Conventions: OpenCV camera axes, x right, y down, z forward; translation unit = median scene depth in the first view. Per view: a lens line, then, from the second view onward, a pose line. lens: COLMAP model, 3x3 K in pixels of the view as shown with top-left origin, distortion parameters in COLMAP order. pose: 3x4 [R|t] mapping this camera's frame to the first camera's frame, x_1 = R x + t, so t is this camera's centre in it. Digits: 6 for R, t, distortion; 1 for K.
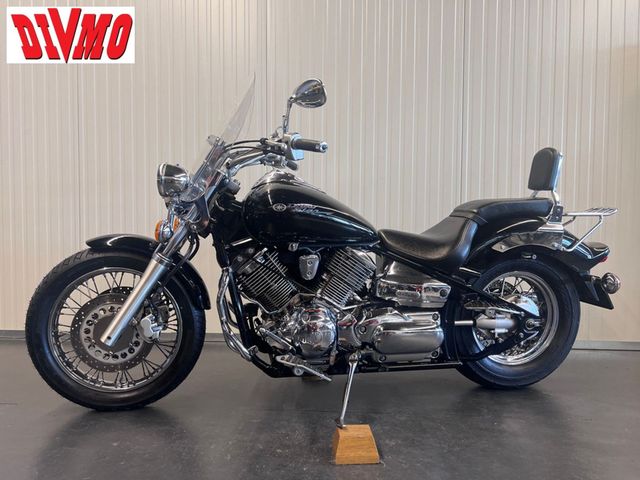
lens RADIAL K [[485.7, 0, 317.6], [0, 485.7, 244.4], [0, 0, 1]] dist [0.084326, -0.079847]
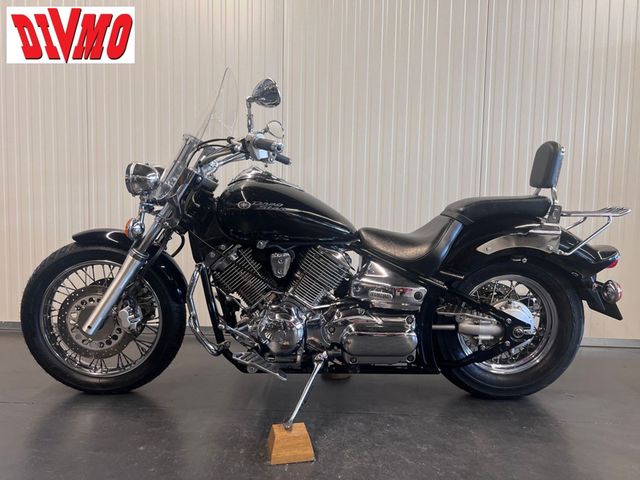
lens RADIAL K [[485.7, 0, 322.4], [0, 485.7, 240.7], [0, 0, 1]] dist [0.084326, -0.079847]
pose [[0.988135, 0.020365, -0.152234, 0.215257], [-0.018090, 0.999703, 0.016319, -0.020754], [0.152522, -0.013371, 0.988210, 0.023980]]
